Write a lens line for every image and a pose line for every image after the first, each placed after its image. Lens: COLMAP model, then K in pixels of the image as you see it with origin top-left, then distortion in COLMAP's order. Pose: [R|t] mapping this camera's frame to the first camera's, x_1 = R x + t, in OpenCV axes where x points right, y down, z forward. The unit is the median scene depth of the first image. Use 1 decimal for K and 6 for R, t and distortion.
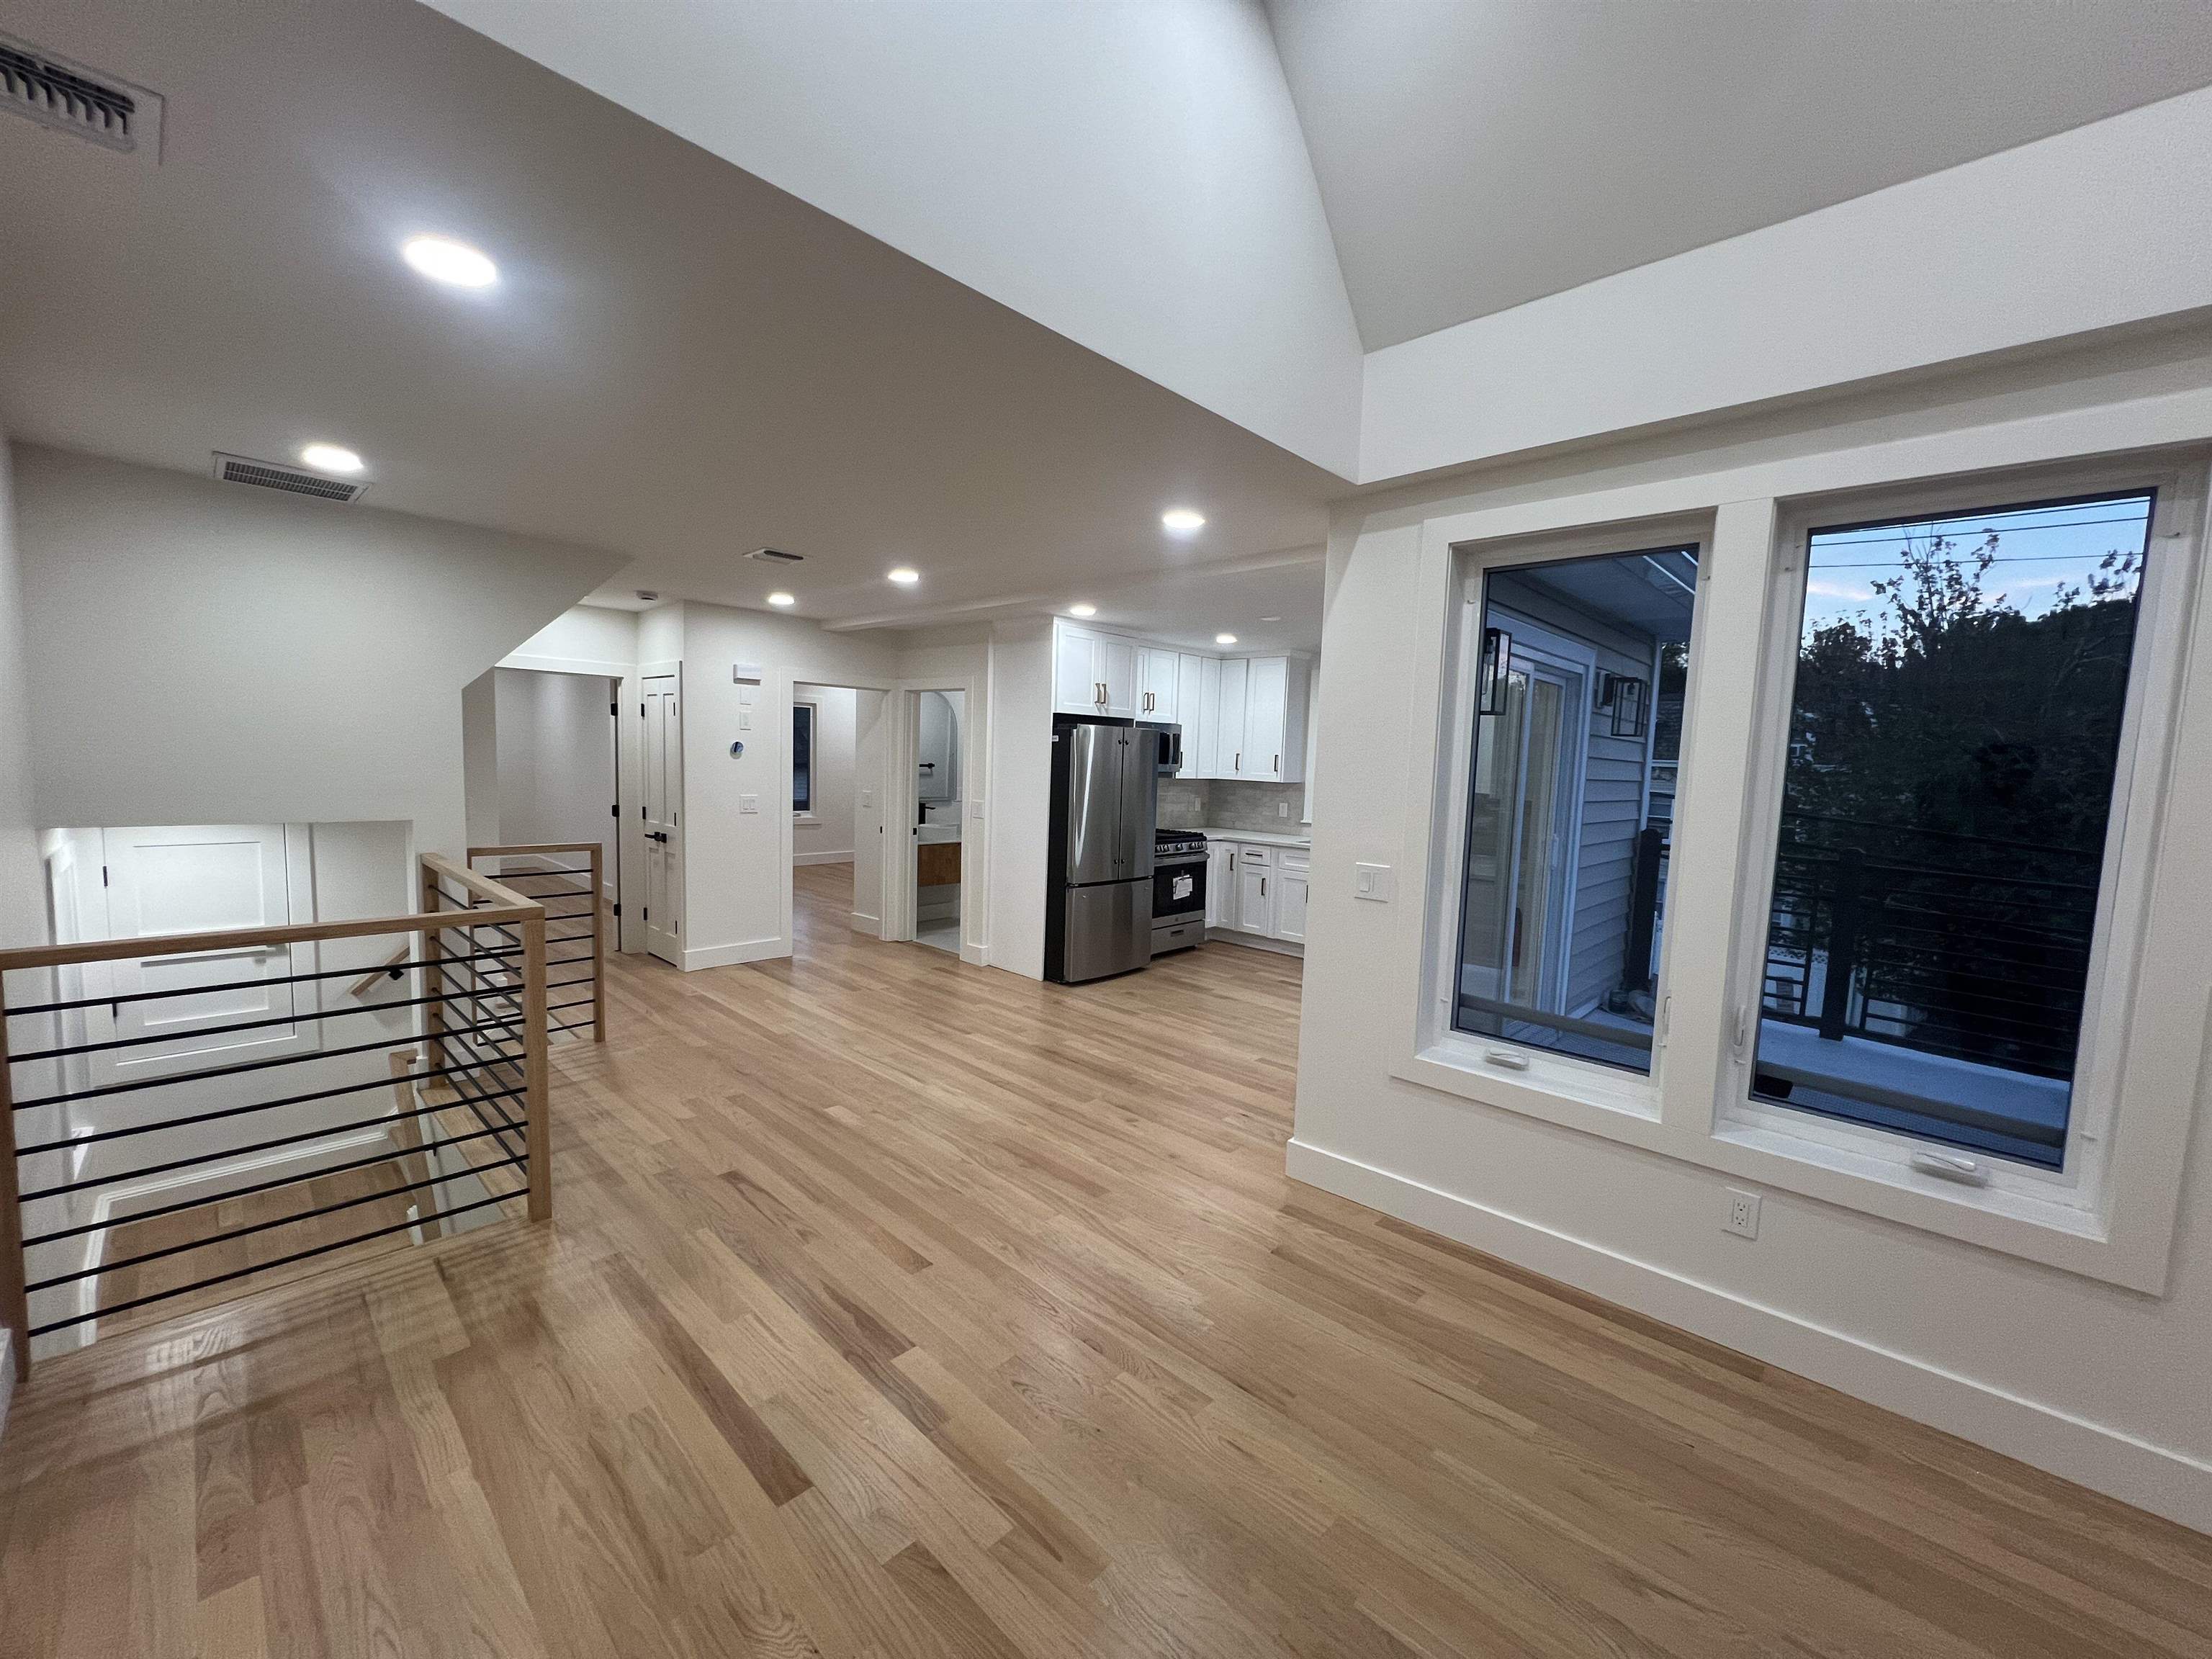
lens RADIAL K [[882.7, 0, 1103.9], [0, 882.7, 837.7], [0, 0, 1]] dist [-0.002504, 0.001043]
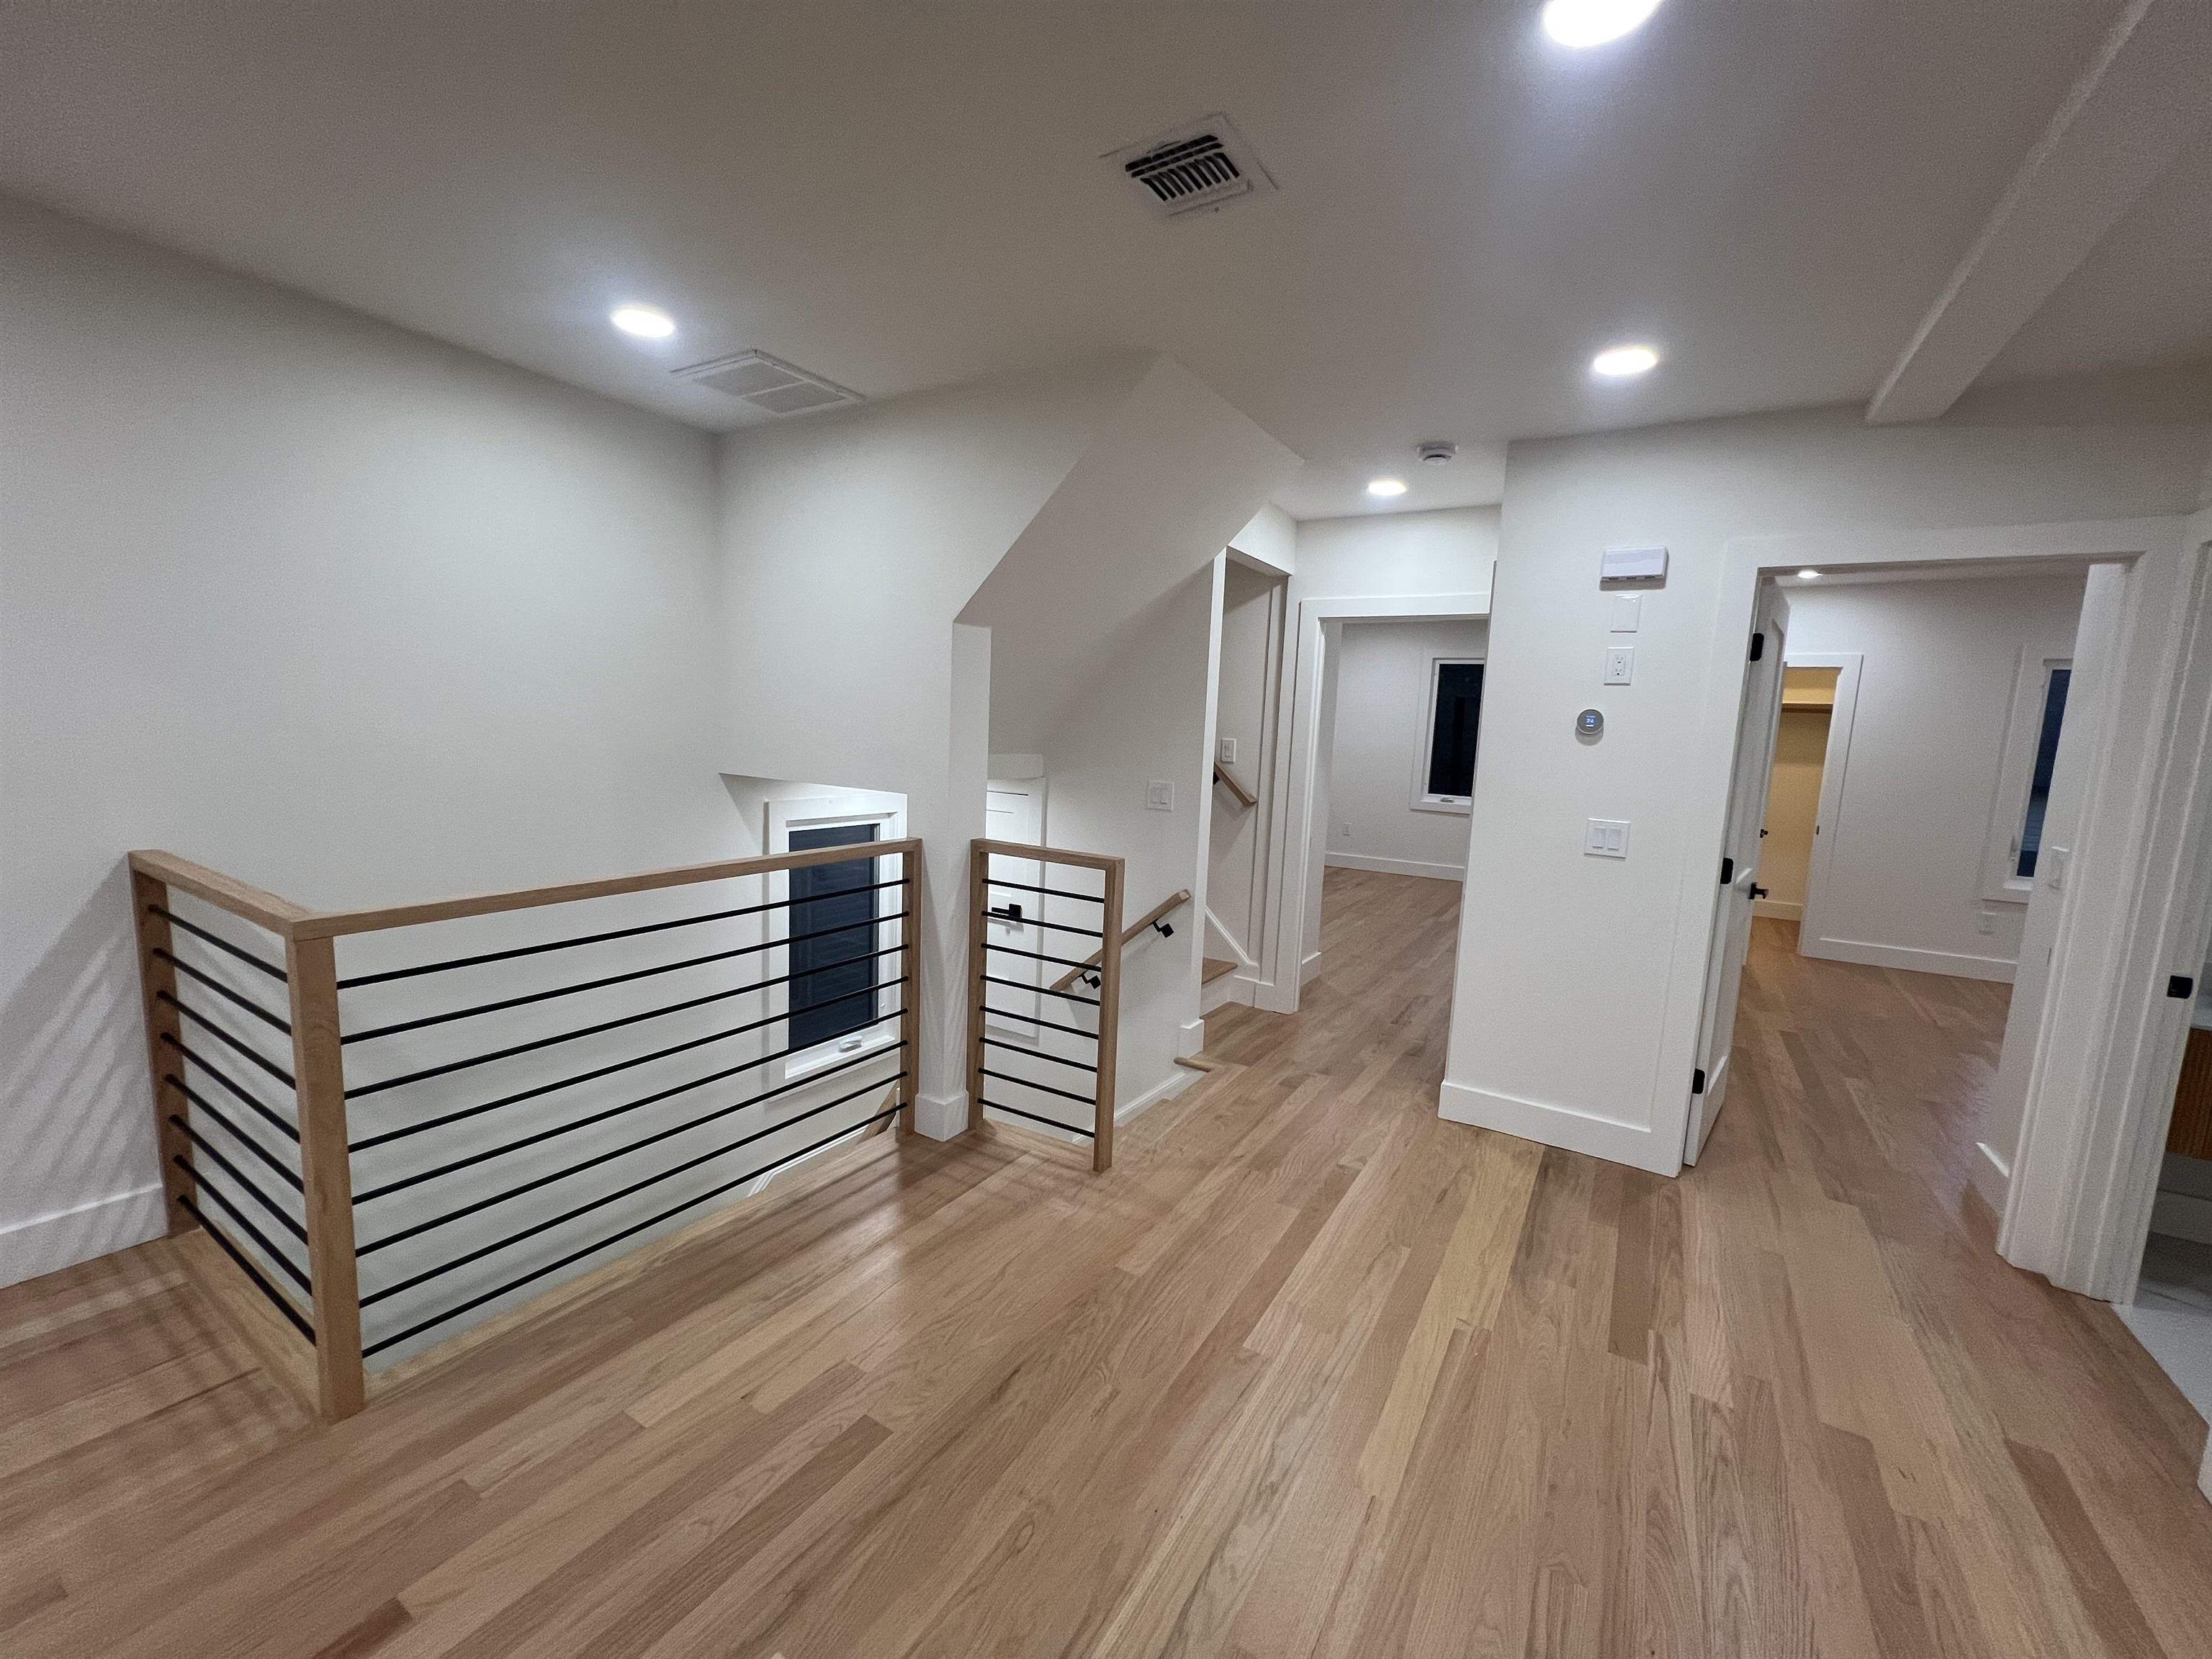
lens RADIAL K [[882.7, 0, 1104.0], [0, 882.7, 834.7], [0, 0, 1]] dist [-0.002504, 0.001043]
pose [[0.203725, 0.102003, -0.973700, 0.016478], [-0.128451, 0.988745, 0.076704, -0.042876], [0.970565, 0.109446, 0.214534, 0.637520]]
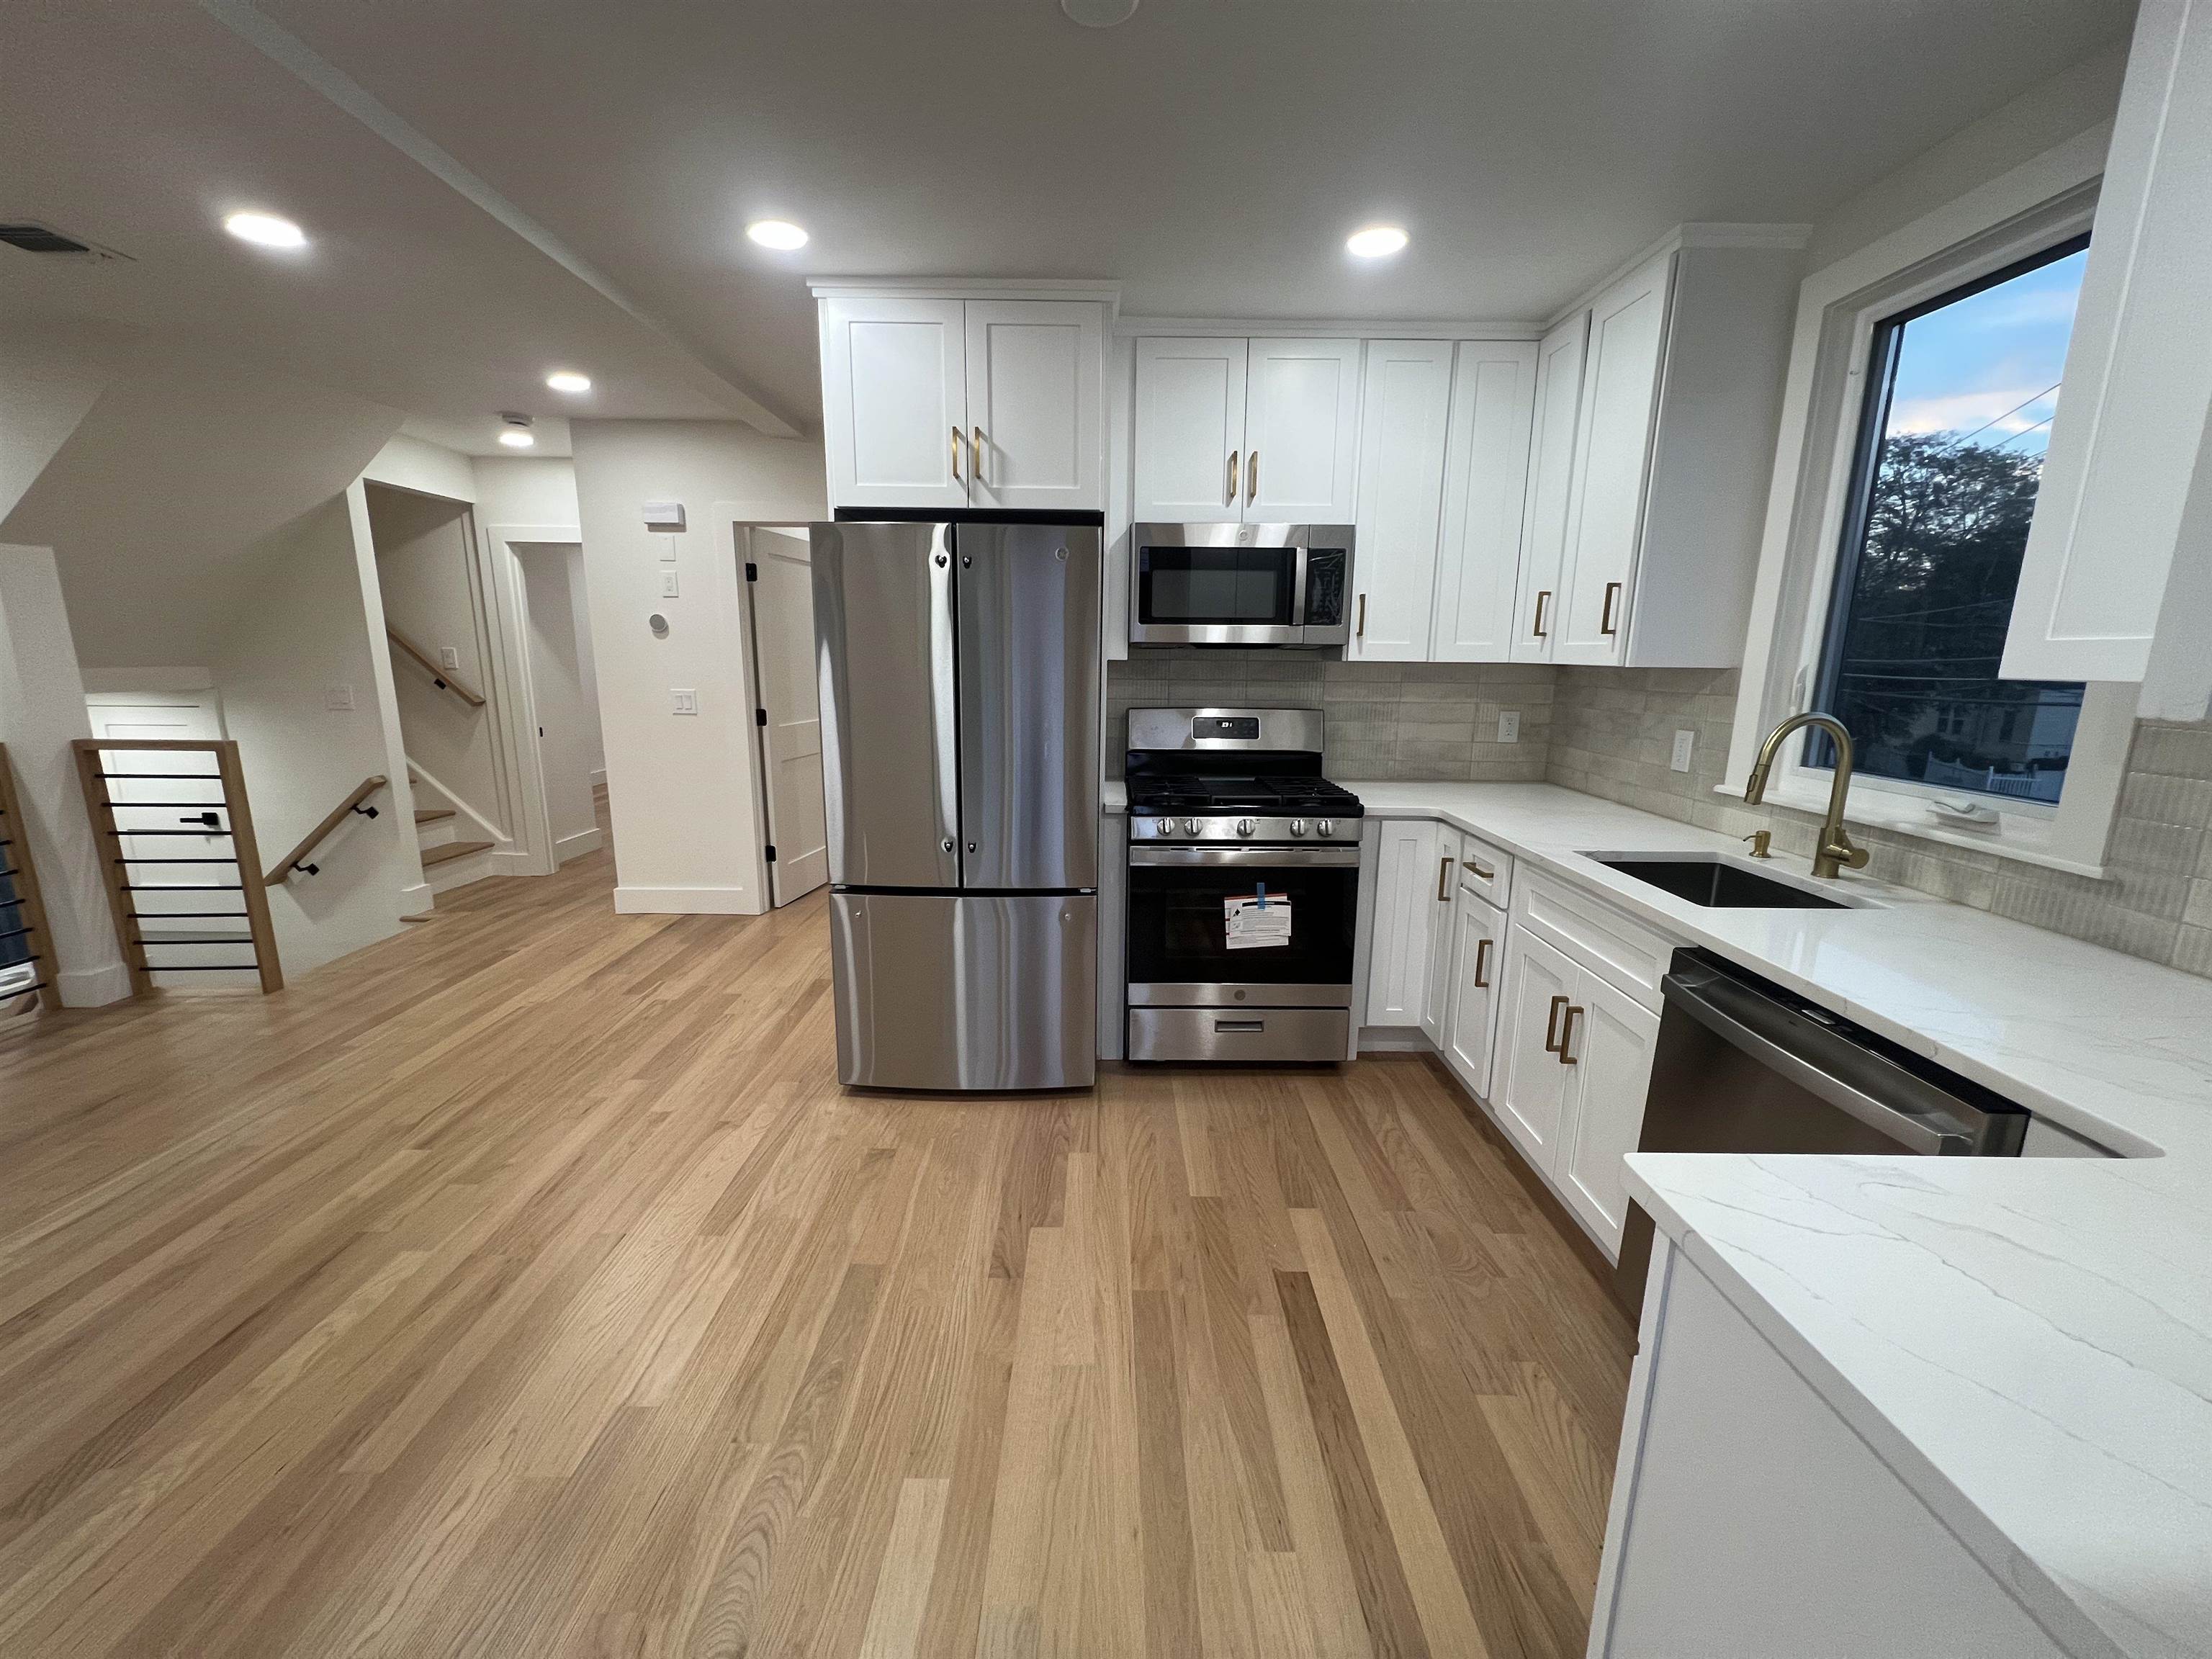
lens RADIAL K [[882.7, 0, 1100.3], [0, 882.7, 832.4], [0, 0, 1]] dist [-0.002504, 0.001043]
pose [[0.688706, 0.119482, -0.715128, 0.376873], [-0.055110, 0.992101, 0.112684, -0.032920], [0.722943, -0.038196, 0.689851, 0.756855]]
